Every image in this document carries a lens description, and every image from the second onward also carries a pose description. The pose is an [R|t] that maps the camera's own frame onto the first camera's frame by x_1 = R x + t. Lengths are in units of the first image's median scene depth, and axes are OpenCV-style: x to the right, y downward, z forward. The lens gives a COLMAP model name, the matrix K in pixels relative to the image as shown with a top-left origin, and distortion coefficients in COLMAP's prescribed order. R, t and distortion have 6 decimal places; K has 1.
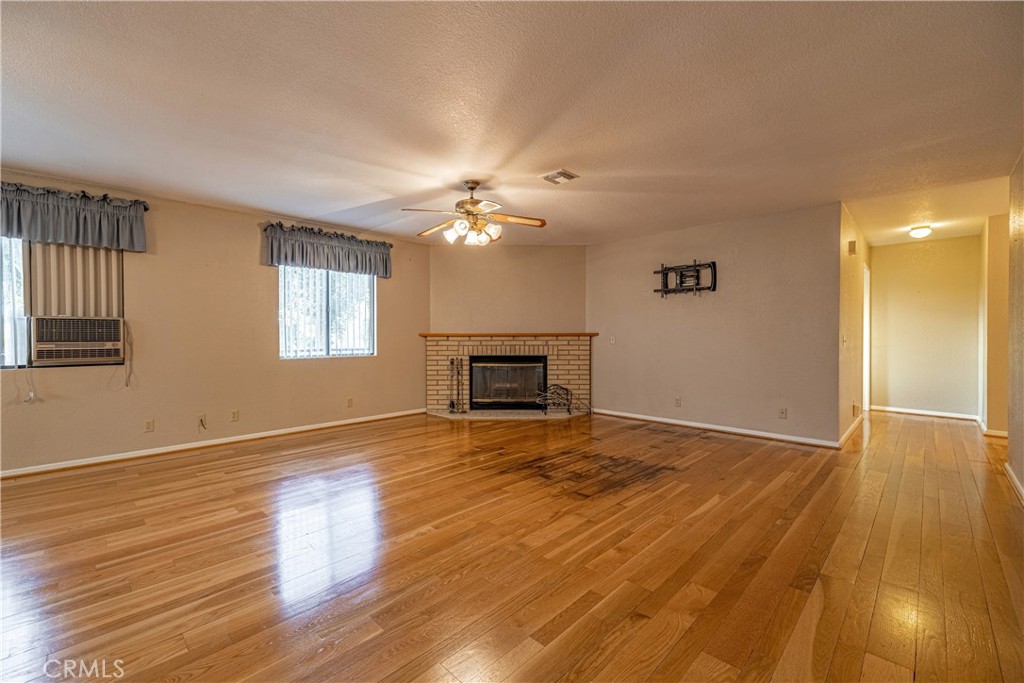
lens RADIAL K [[427.4, 0, 505.3], [0, 427.4, 338.1], [0, 0, 1]] dist [-0.001263, -0.000275]
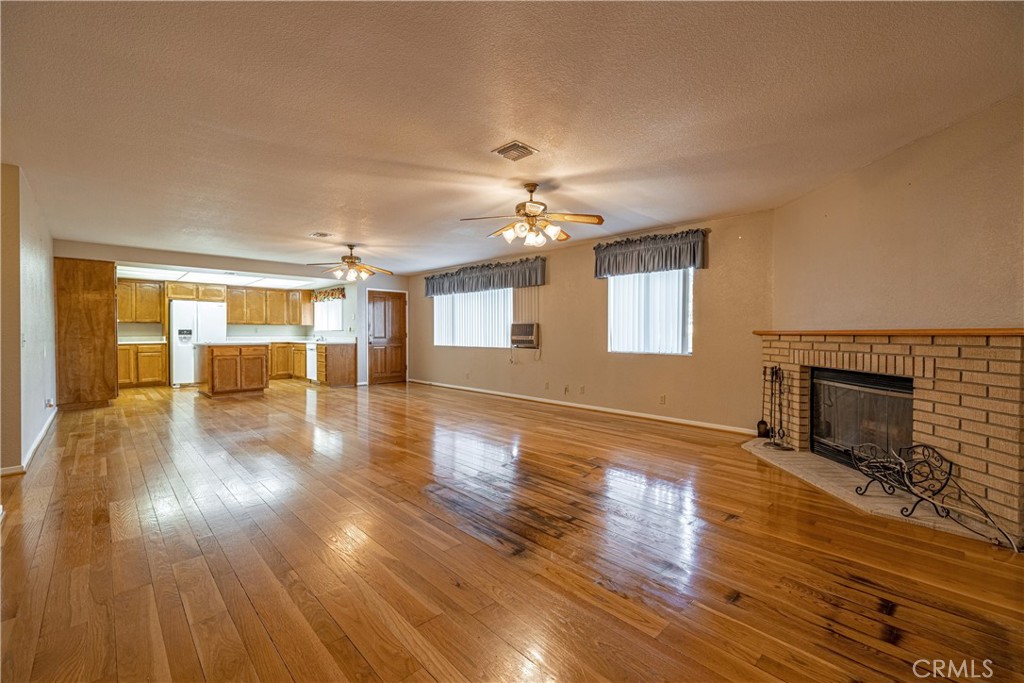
lens RADIAL K [[427.4, 0, 505.3], [0, 427.4, 338.1], [0, 0, 1]] dist [-0.001263, -0.000275]
pose [[-0.033397, 0.014102, -0.999343, 0.809017], [-0.010316, 0.999842, 0.014454, -0.006063], [0.999389, 0.010792, -0.033247, 0.815120]]
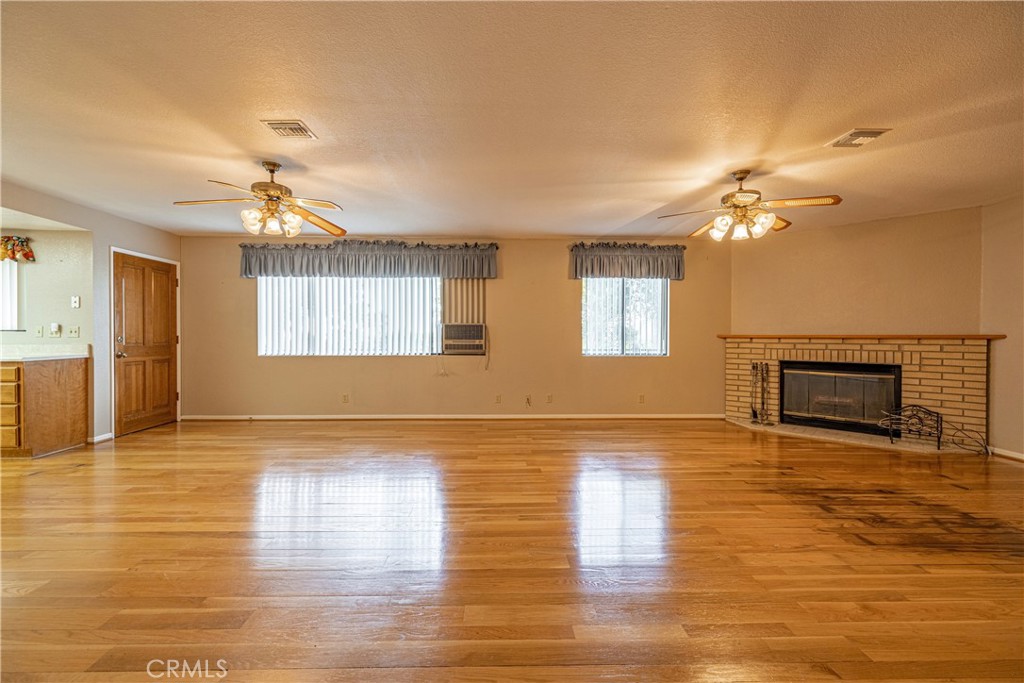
lens RADIAL K [[427.4, 0, 505.3], [0, 427.4, 338.1], [0, 0, 1]] dist [-0.001263, -0.000275]
pose [[0.718778, 0.008038, -0.695193, 0.169024], [-0.010389, 0.999946, 0.000820, 0.000876], [0.695162, 0.006632, 0.718823, -0.018588]]
